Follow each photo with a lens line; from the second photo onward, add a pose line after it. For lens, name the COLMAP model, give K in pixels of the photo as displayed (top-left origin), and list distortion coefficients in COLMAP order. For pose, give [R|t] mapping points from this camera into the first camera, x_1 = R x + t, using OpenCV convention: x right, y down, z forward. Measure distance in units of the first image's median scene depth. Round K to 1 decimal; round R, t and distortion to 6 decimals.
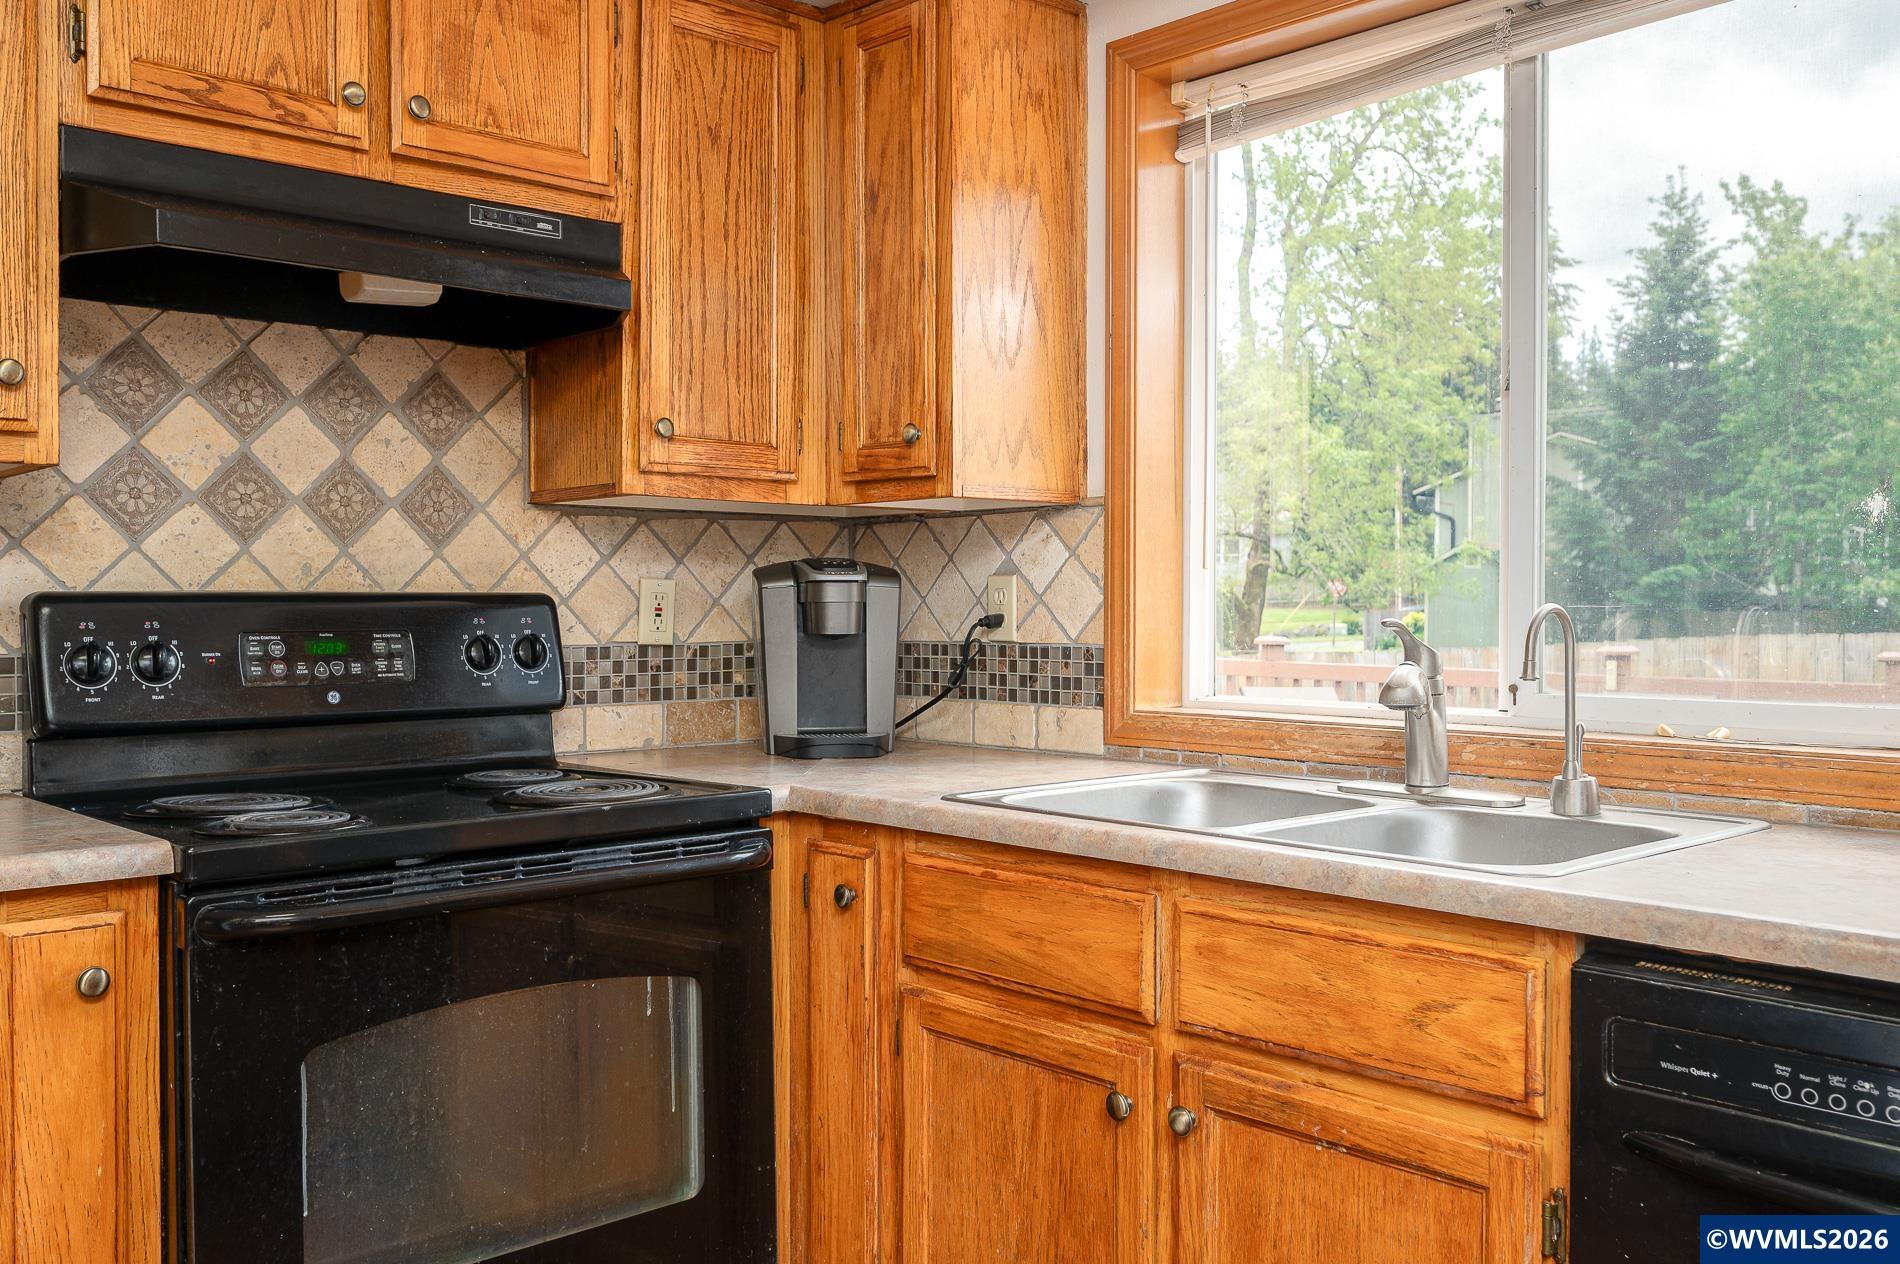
lens RADIAL K [[1651.4, 0, 946.0], [0, 1651.4, 626.6], [0, 0, 1]] dist [-0.008756, -0.004492]
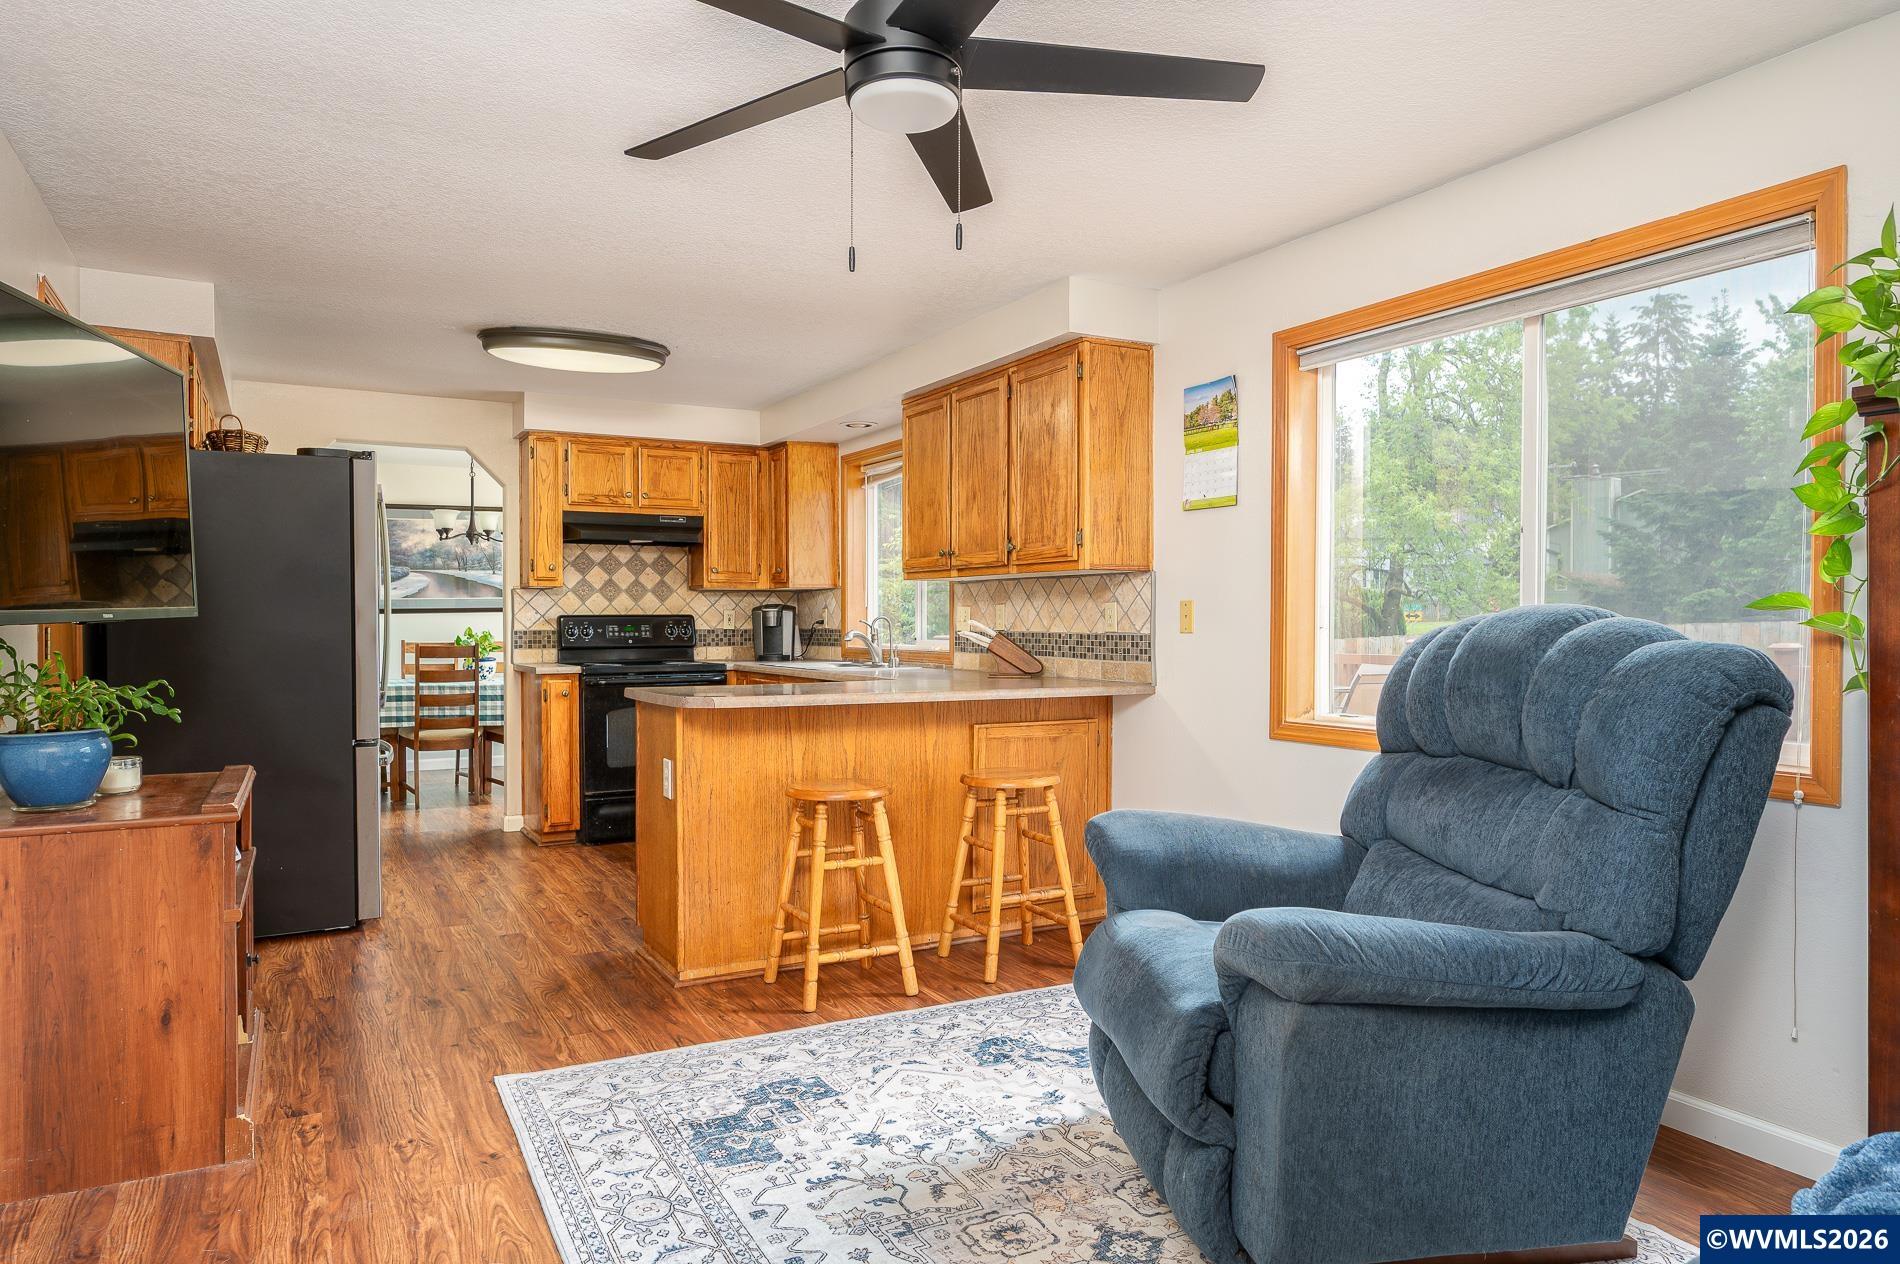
lens RADIAL K [[1219.0, 0, 950.0], [0, 1219.0, 632.0], [0, 0, 1]] dist [-0.000714, -0.000572]
pose [[0.971340, -0.000423, -0.237693, 0.997572], [-0.000453, 0.999993, -0.003630, 0.029204], [0.237693, 0.003634, 0.971334, -1.545313]]
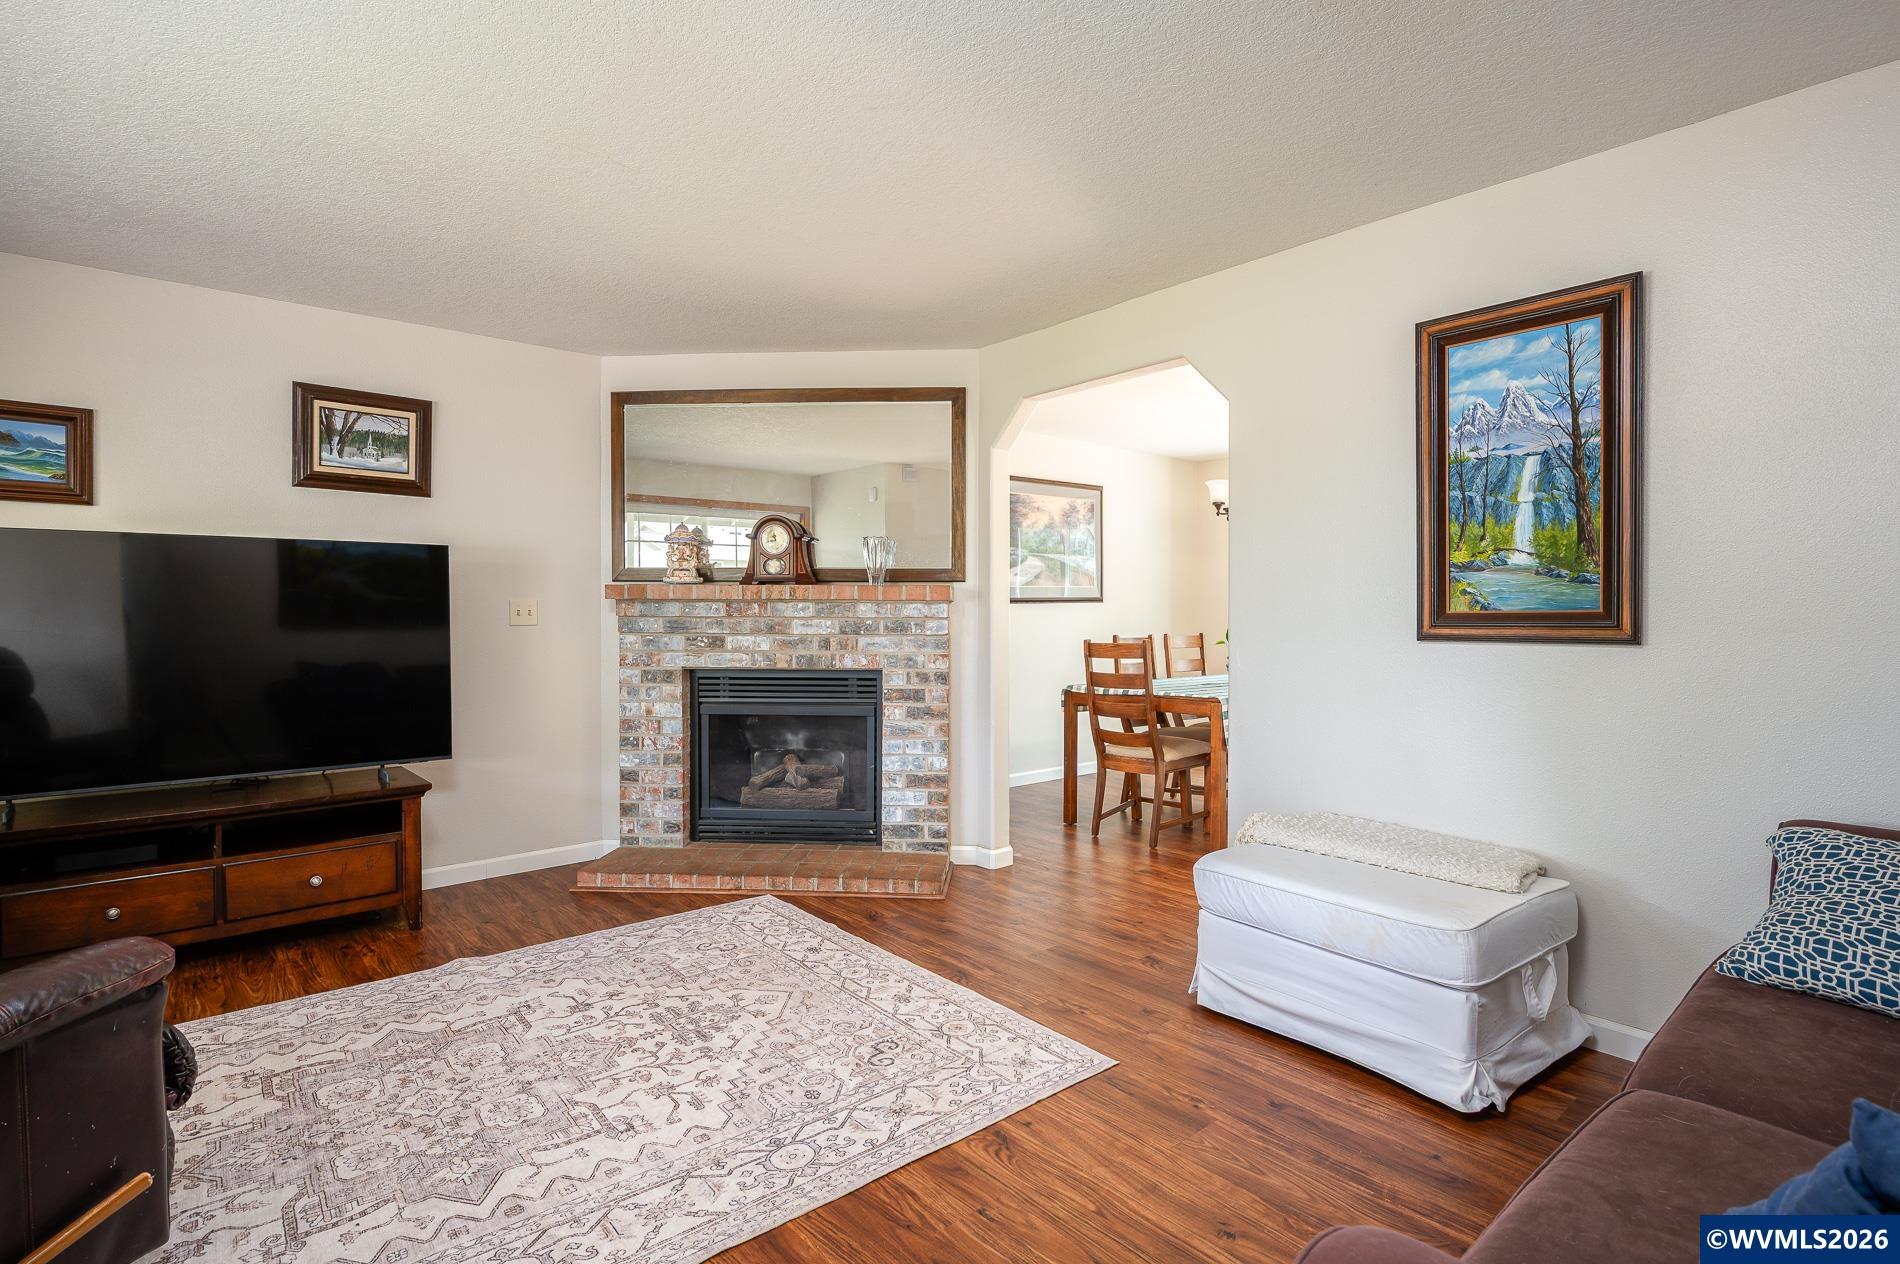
lens RADIAL K [[921.5, 0, 977.1], [0, 921.5, 618.2], [0, 0, 1]] dist [-0.000220, 0.000099]
pose [[0.024864, -0.014761, 0.999582, 0.062369], [0.016029, 0.999768, 0.014365, 0.017303], [-0.999562, 0.015665, 0.025095, -1.188519]]
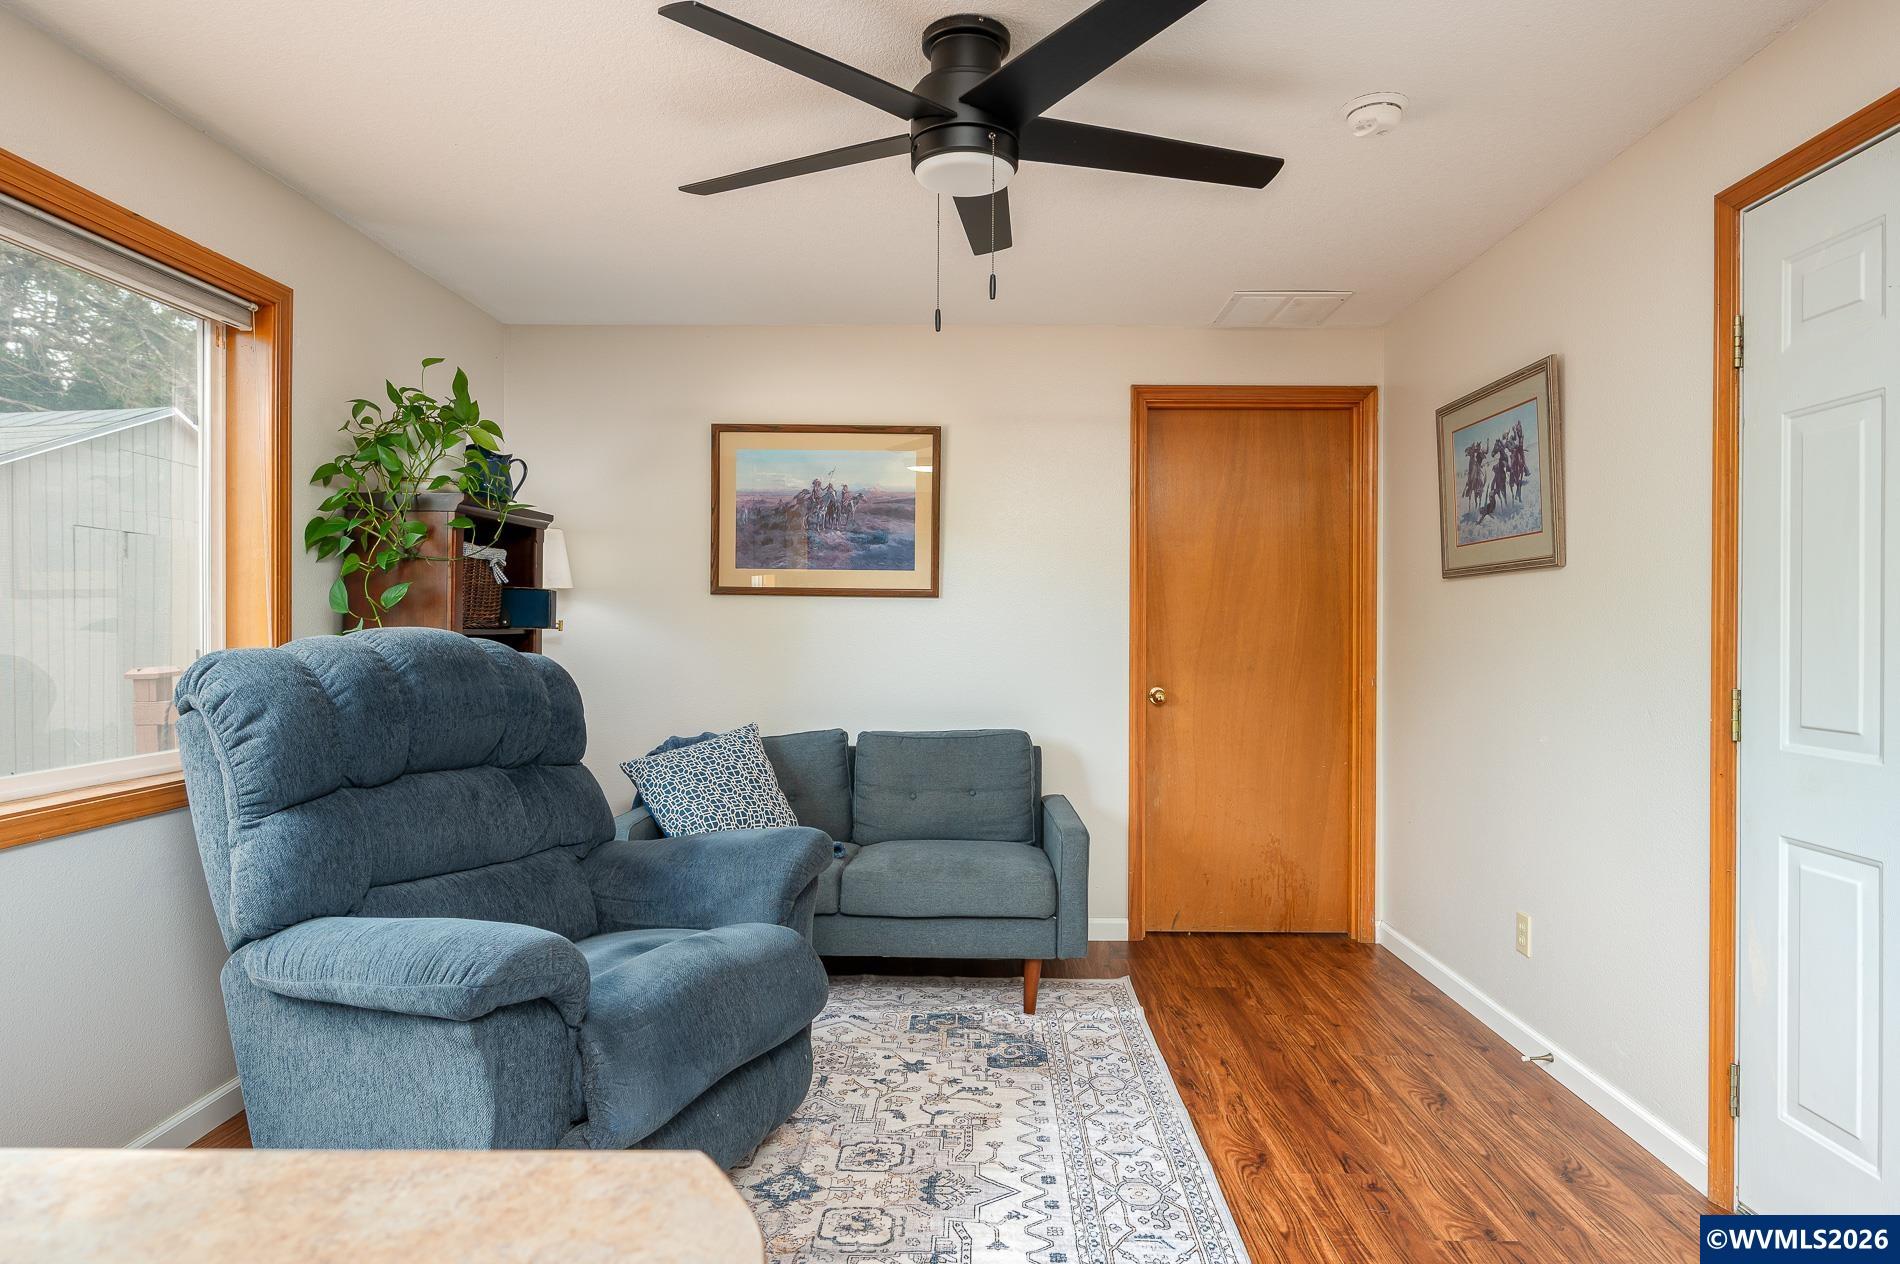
lens RADIAL K [[1070.7, 0, 954.4], [0, 1070.7, 625.8], [0, 0, 1]] dist [-0.001803, 0.000050]
pose [[-0.730259, -0.008312, 0.683120, 0.190202], [0.001506, 0.999904, 0.013776, -0.012011], [-0.683169, 0.011088, -0.730176, -0.083276]]
